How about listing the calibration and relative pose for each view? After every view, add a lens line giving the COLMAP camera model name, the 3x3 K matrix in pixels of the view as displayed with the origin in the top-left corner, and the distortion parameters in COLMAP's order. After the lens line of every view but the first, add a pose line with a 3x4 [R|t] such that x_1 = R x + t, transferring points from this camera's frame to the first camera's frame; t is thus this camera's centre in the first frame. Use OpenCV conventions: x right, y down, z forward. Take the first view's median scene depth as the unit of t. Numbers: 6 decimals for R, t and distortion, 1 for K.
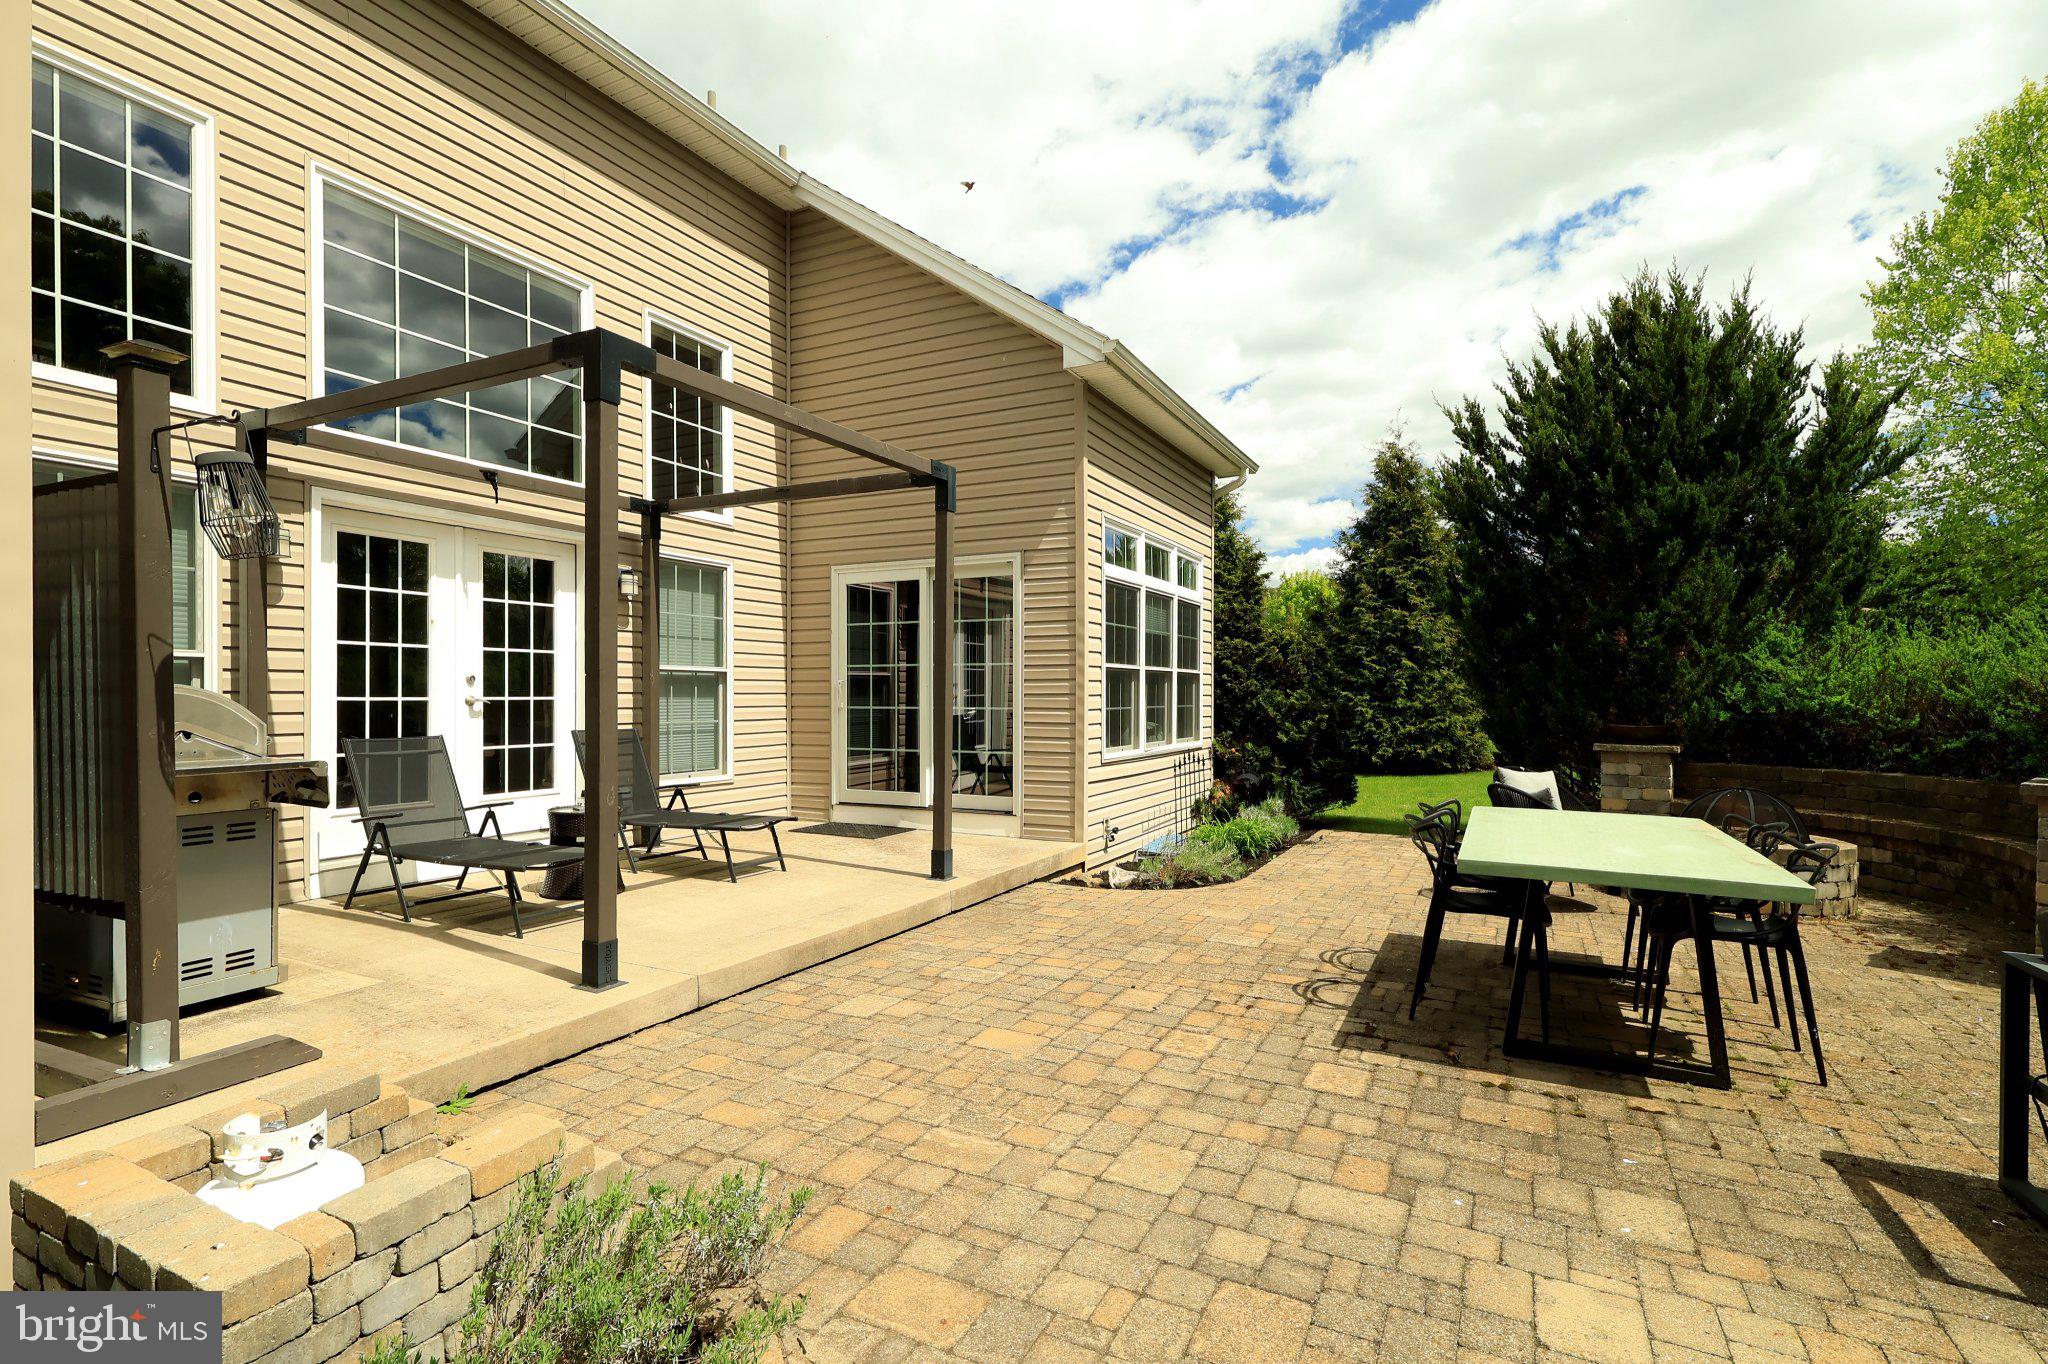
lens RADIAL K [[964.0, 0, 1024.0], [0, 964.0, 682.0], [0, 0, 1]] dist [0.000990, 0.000311]
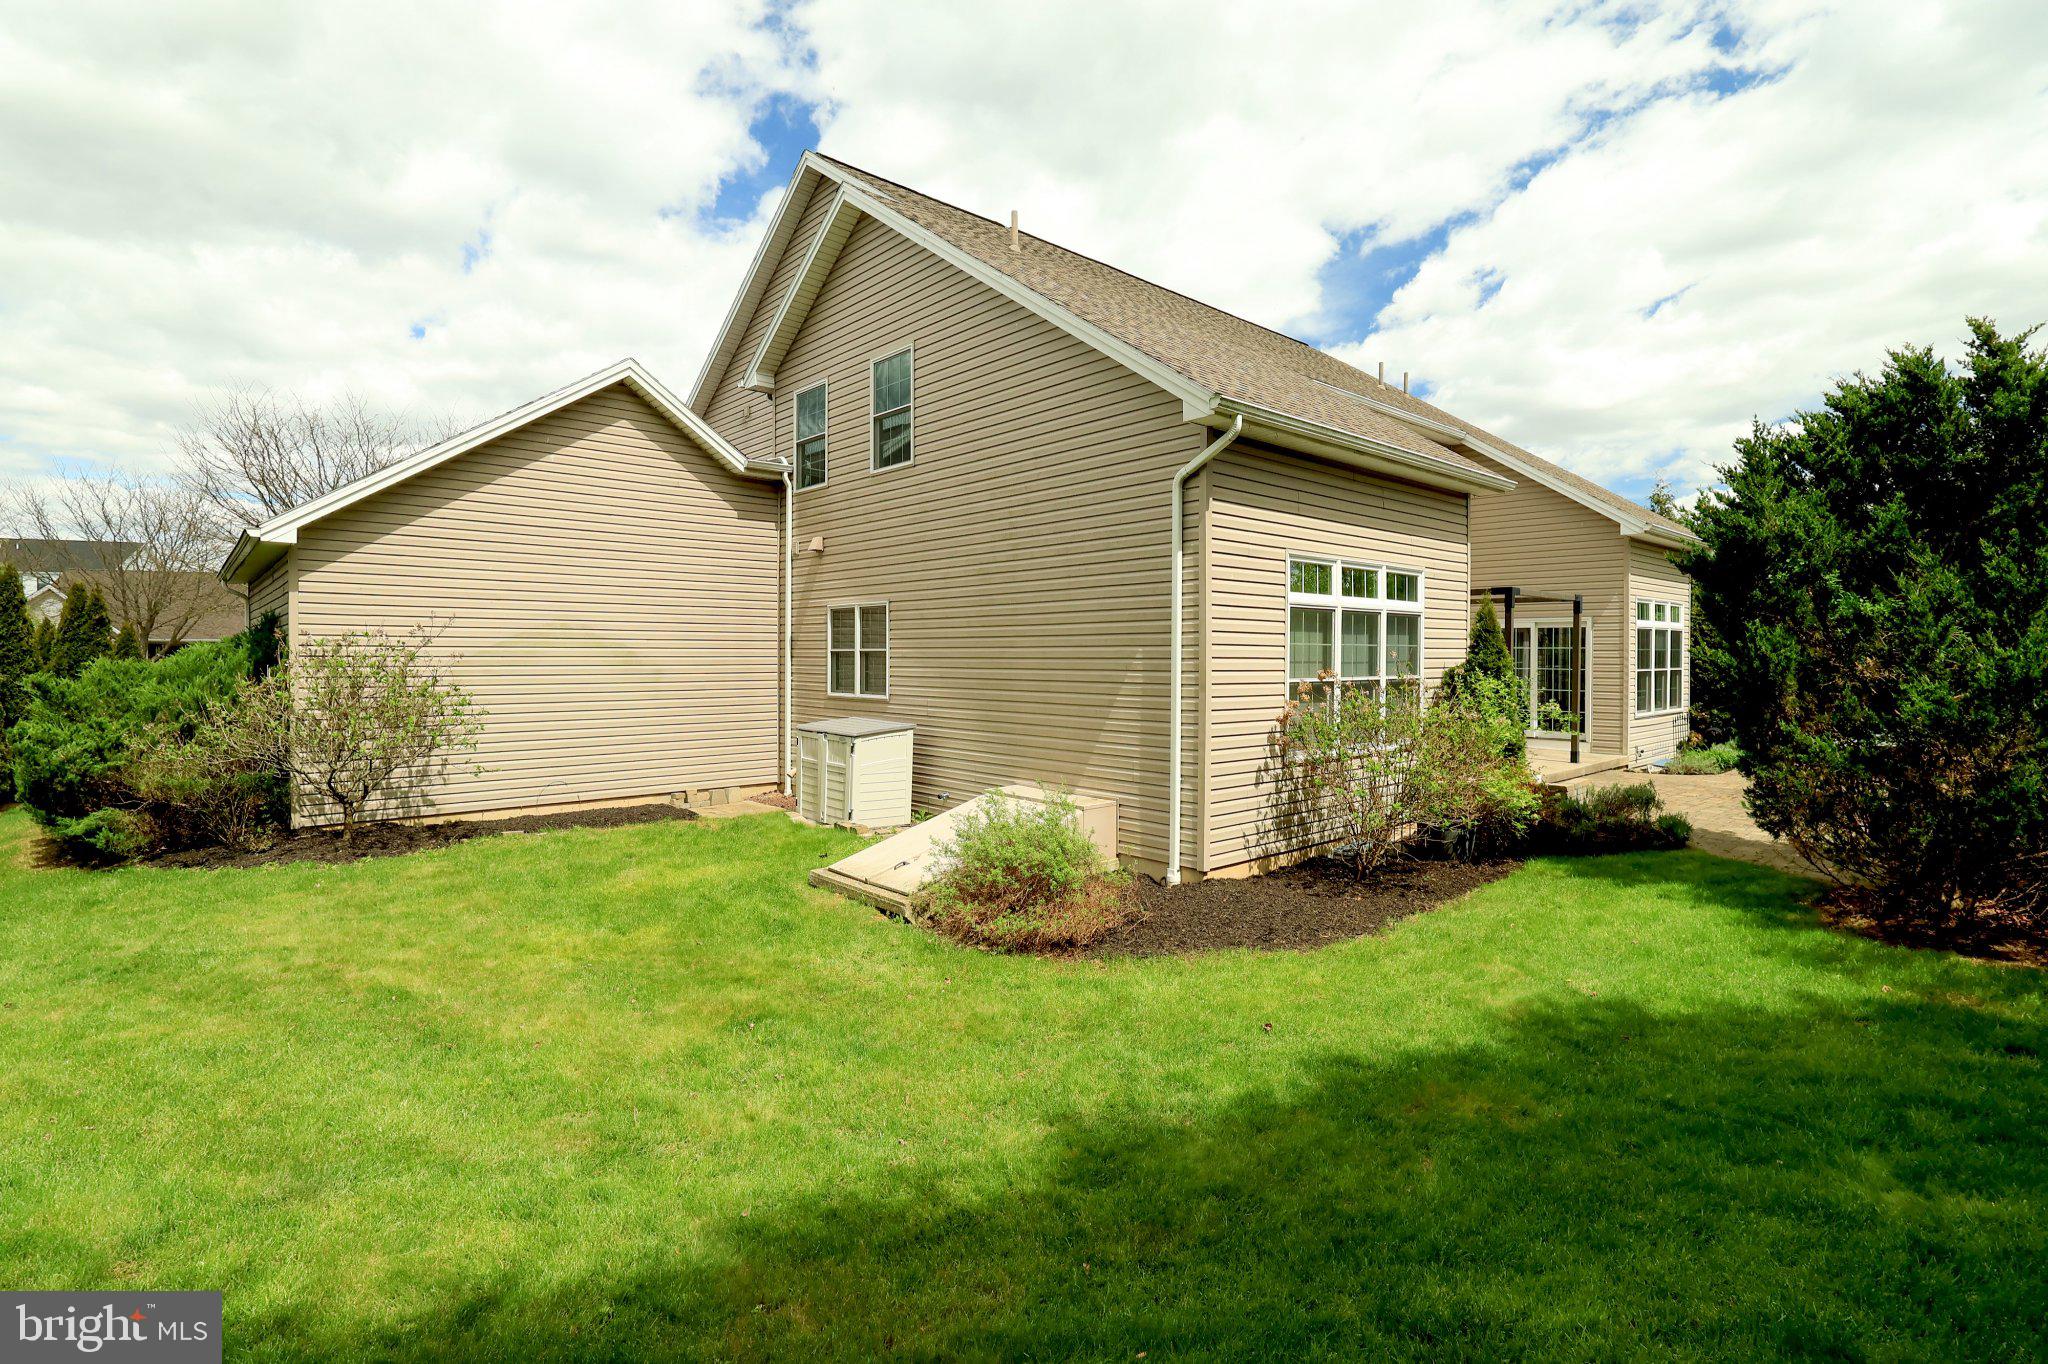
lens RADIAL K [[955.4, 0, 1055.3], [0, 955.4, 652.6], [0, 0, 1]] dist [0.013844, 0.000089]
pose [[0.941801, 0.004228, -0.336143, -0.348496], [0.000877, 0.999887, 0.015034, -0.077336], [0.336168, -0.014454, 0.941691, -1.180362]]
